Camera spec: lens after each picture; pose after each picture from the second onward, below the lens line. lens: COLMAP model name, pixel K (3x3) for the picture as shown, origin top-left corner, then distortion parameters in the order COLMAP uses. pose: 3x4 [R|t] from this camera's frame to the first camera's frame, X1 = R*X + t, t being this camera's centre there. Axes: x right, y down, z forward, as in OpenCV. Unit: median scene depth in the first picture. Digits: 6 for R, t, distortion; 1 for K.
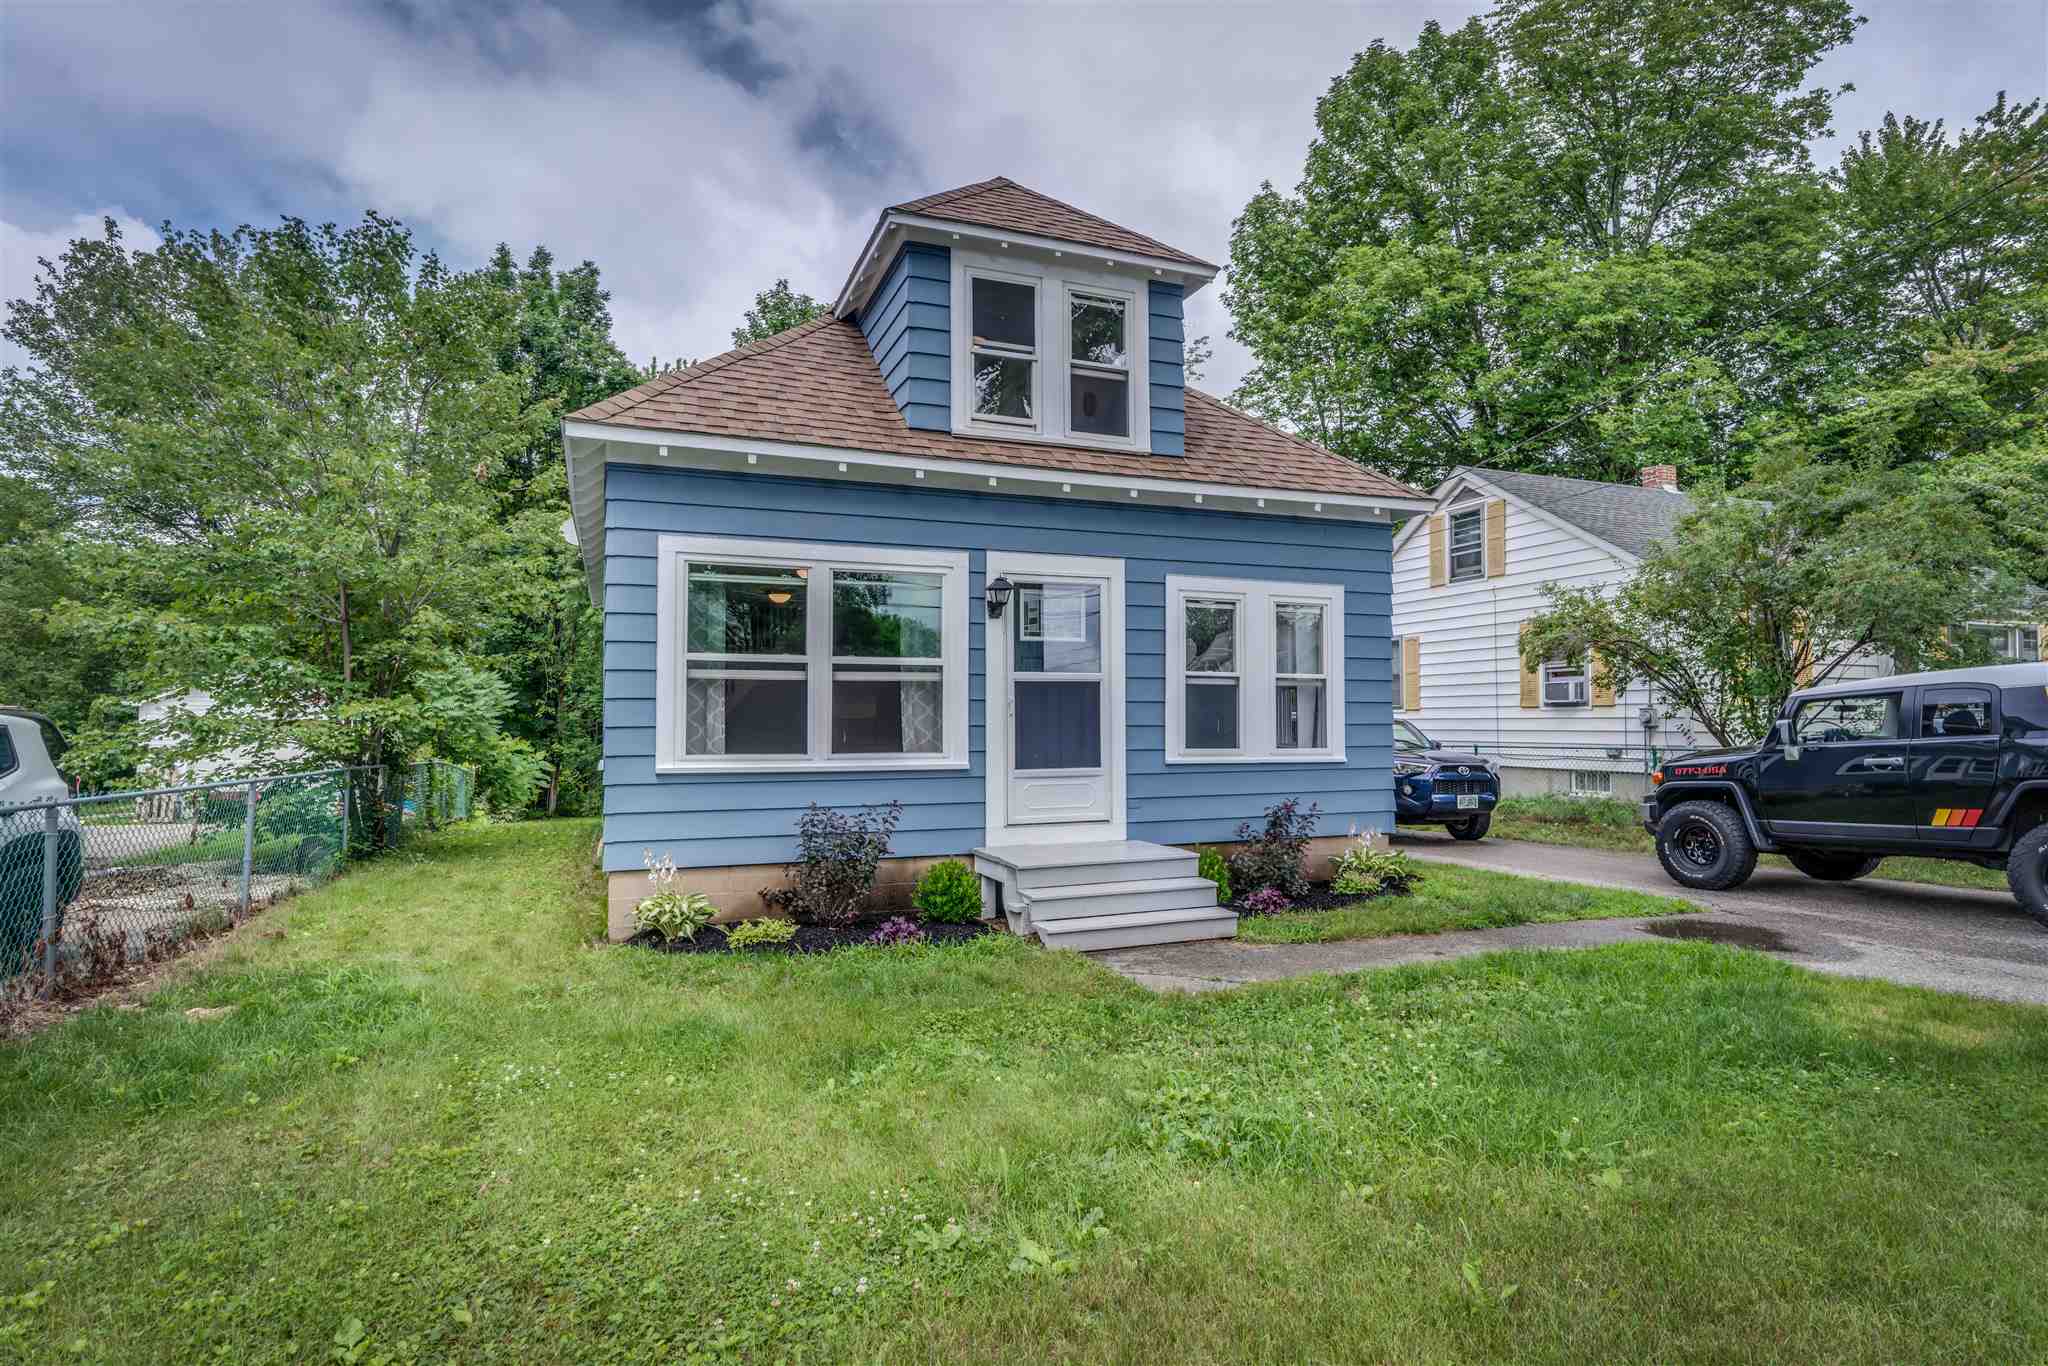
lens RADIAL K [[1083.0, 0, 1020.1], [0, 1083.0, 695.4], [0, 0, 1]] dist [0.006188, 0.007804]
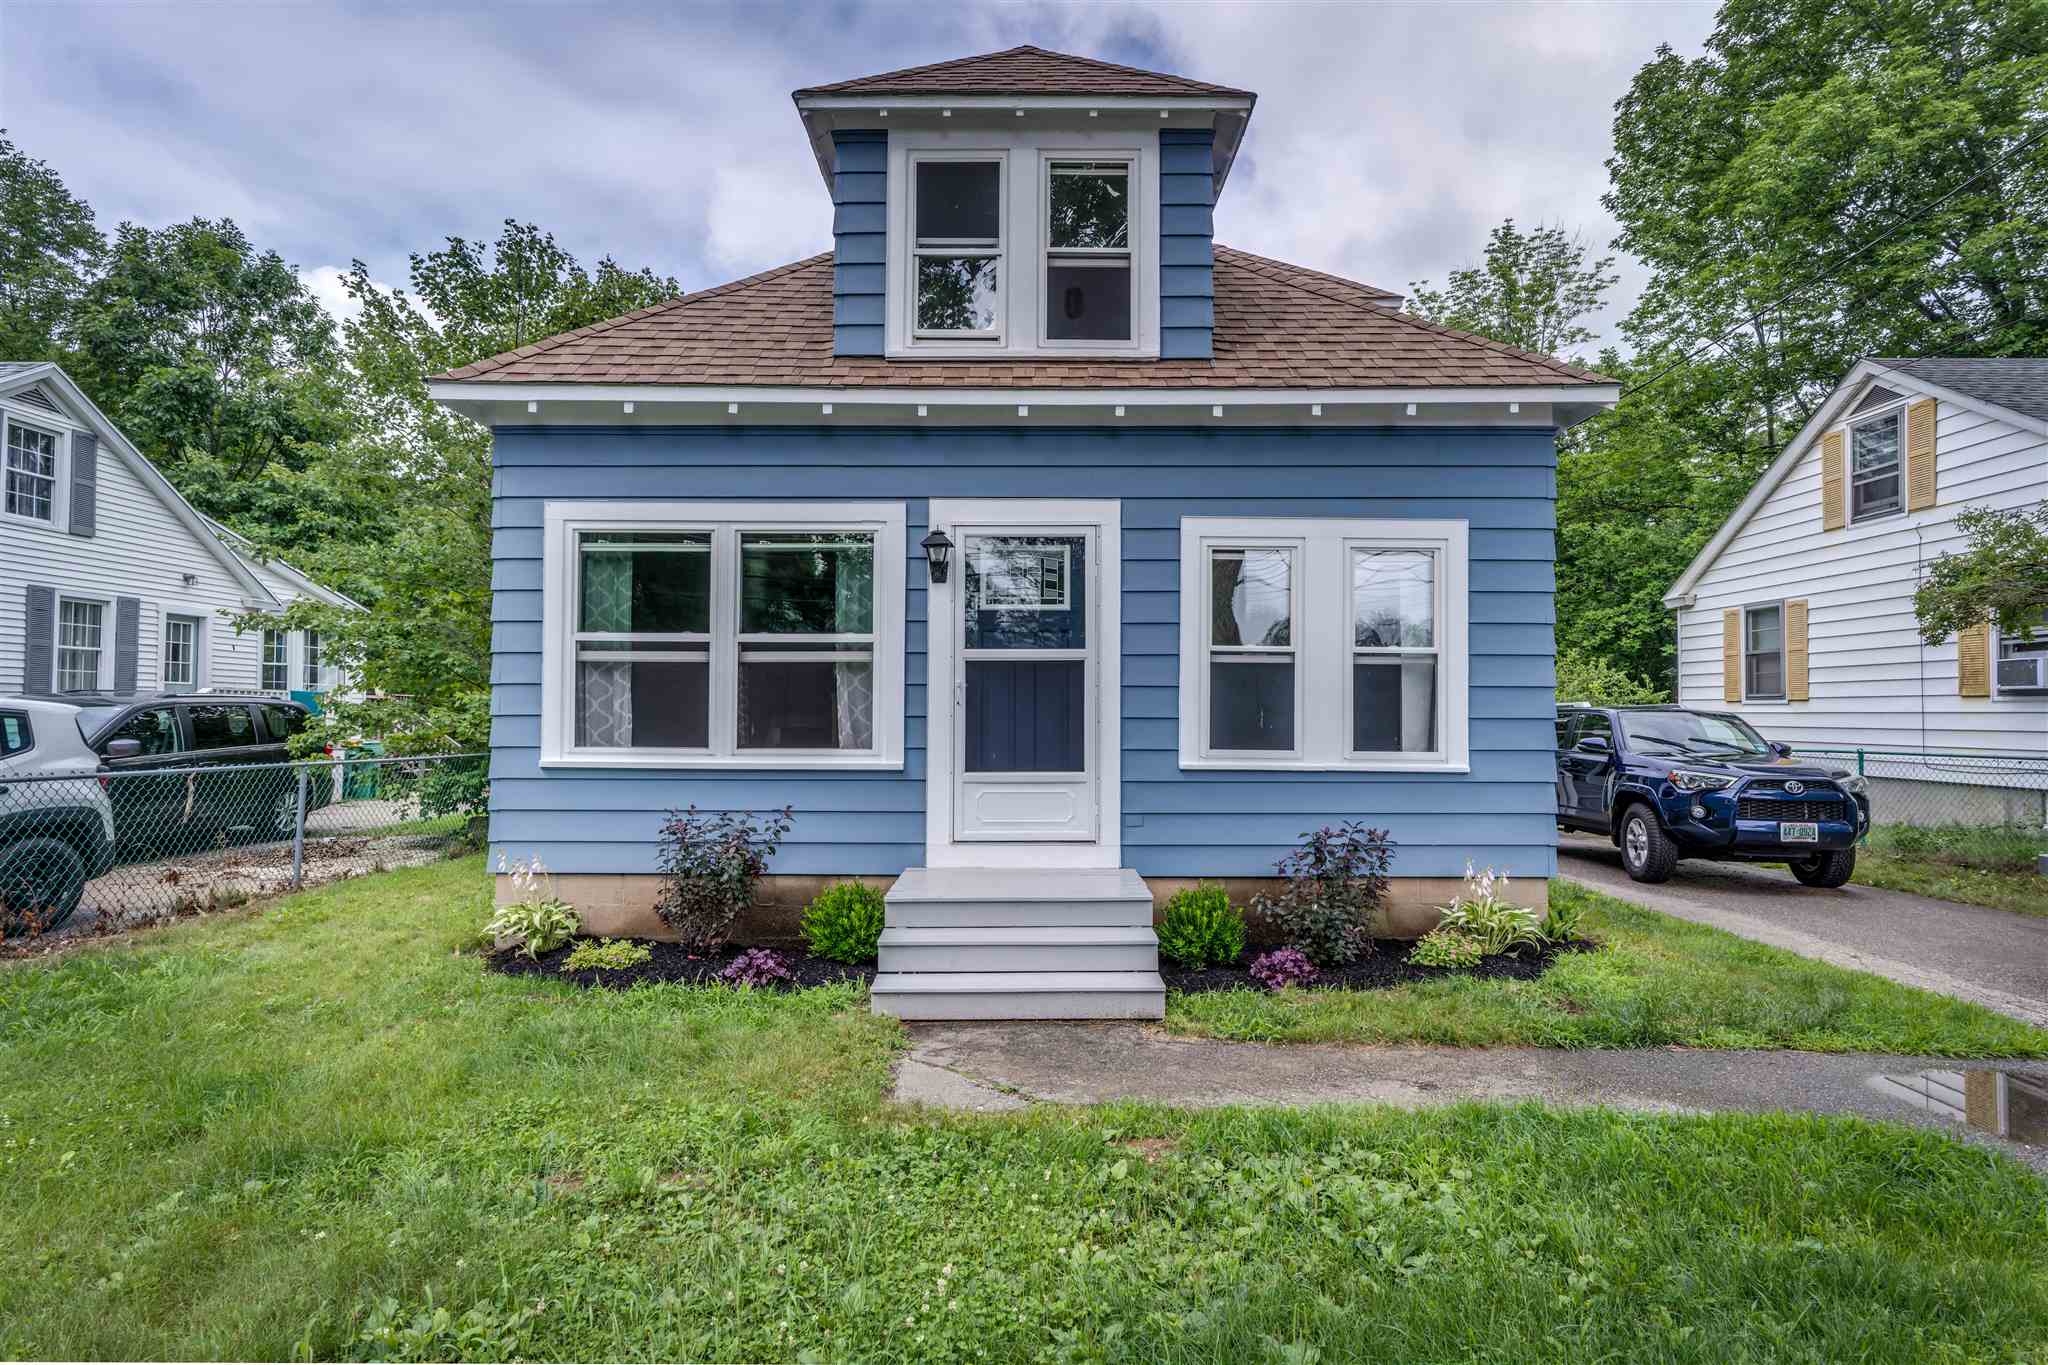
lens RADIAL K [[1083.0, 0, 1027.5], [0, 1083.0, 690.8], [0, 0, 1]] dist [0.006188, 0.007804]
pose [[0.929882, -0.001752, -0.367854, 0.318926], [0.003170, 0.999990, 0.003250, 0.006049], [0.367844, -0.004188, 0.929878, 0.267071]]
